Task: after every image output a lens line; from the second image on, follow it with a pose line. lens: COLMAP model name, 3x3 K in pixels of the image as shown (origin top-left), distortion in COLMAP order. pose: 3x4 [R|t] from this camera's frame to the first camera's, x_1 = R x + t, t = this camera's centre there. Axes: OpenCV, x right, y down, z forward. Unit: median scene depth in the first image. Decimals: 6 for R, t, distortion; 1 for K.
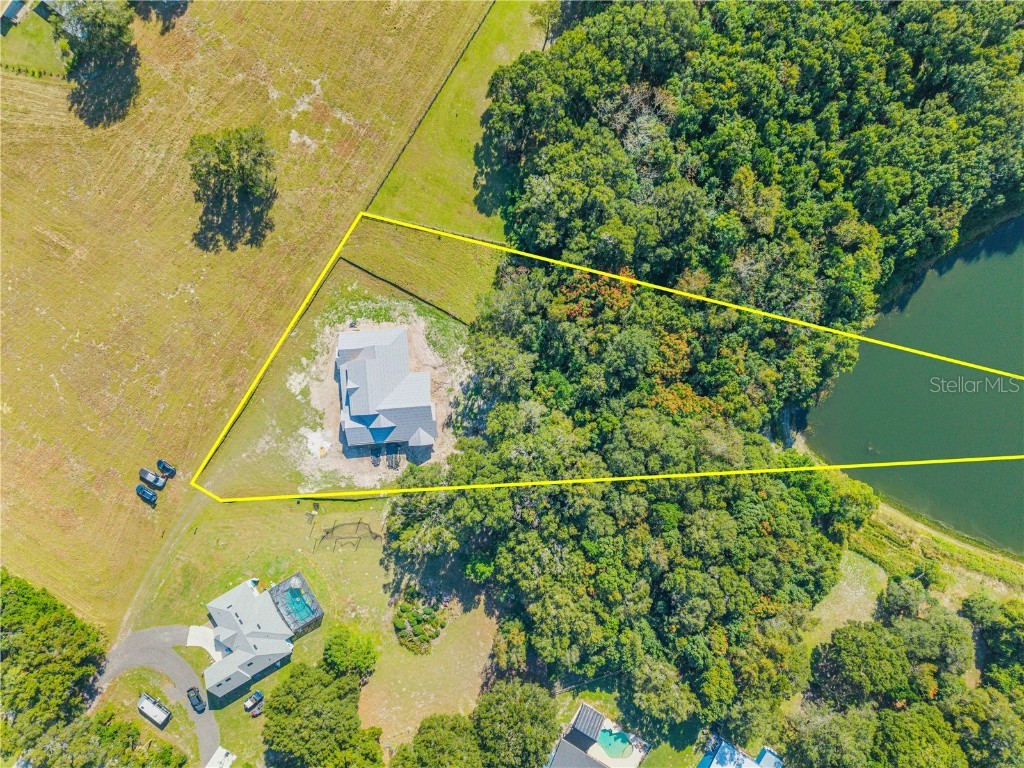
lens RADIAL K [[690.4, 0, 512.0], [0, 690.4, 384.0], [0, 0, 1]] dist [-0.002727, 0.003654]
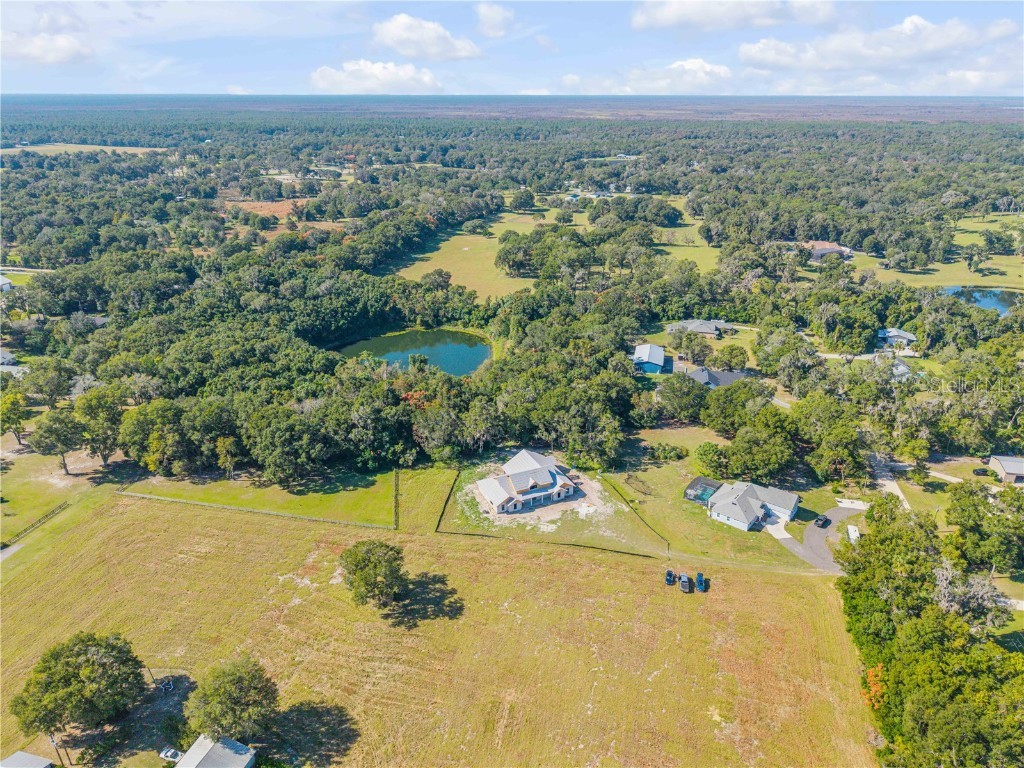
lens RADIAL K [[684.5, 0, 512.0], [0, 684.5, 384.0], [0, 0, 1]] dist [0.073921, -0.140370]
pose [[-0.351121, -0.384926, 0.853549, -1.200416], [0.936280, -0.134905, 0.324316, -0.408837], [-0.009690, 0.913035, 0.407767, 0.291100]]
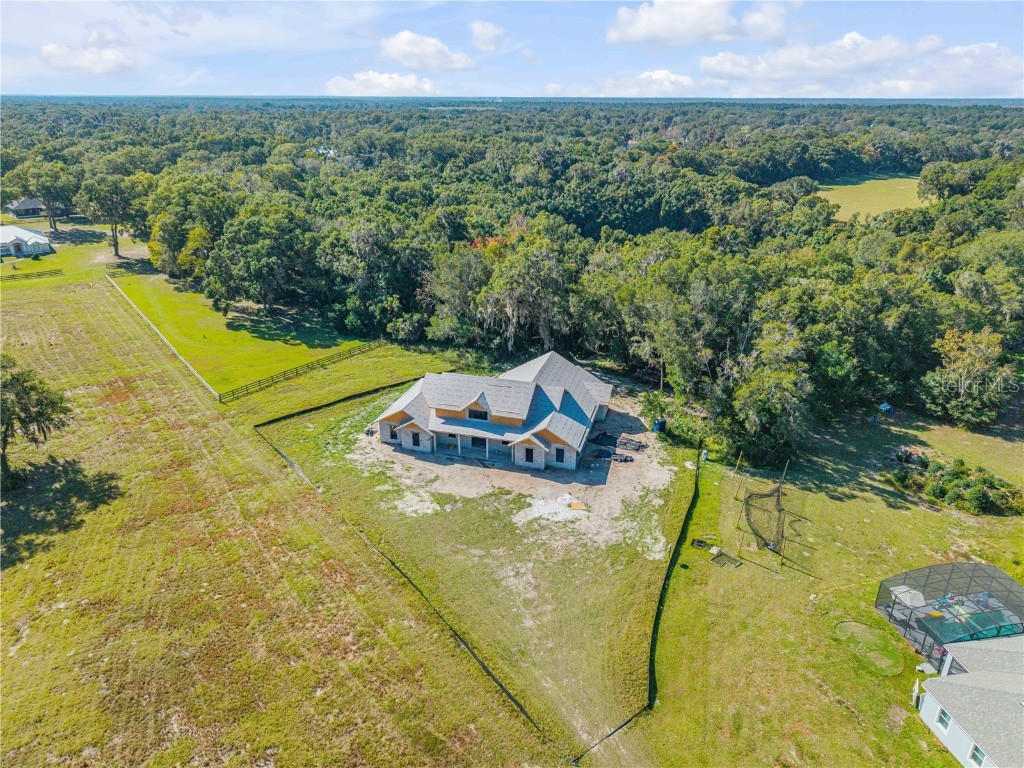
lens RADIAL K [[684.5, 0, 512.0], [0, 684.5, 384.0], [0, 0, 1]] dist [0.073921, -0.140370]
pose [[0.349223, -0.379664, 0.856679, -0.646908], [0.937039, 0.140105, -0.319889, 0.191036], [0.001425, 0.914454, 0.404688, 0.740198]]
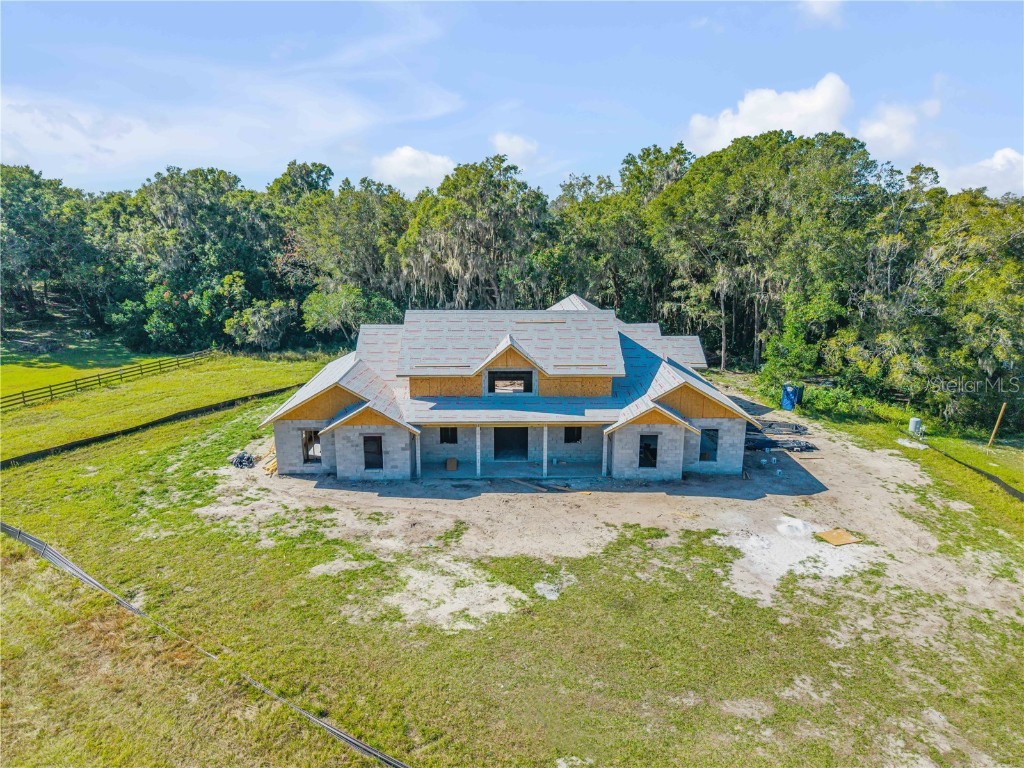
lens RADIAL K [[688.8, 0, 512.0], [0, 688.8, 384.0], [0, 0, 1]] dist [0.011636, -0.012109]
pose [[0.060009, -0.267185, 0.961775, -0.448150], [0.998194, 0.018555, -0.057127, 0.019821], [-0.002582, 0.963467, 0.267816, 0.907686]]
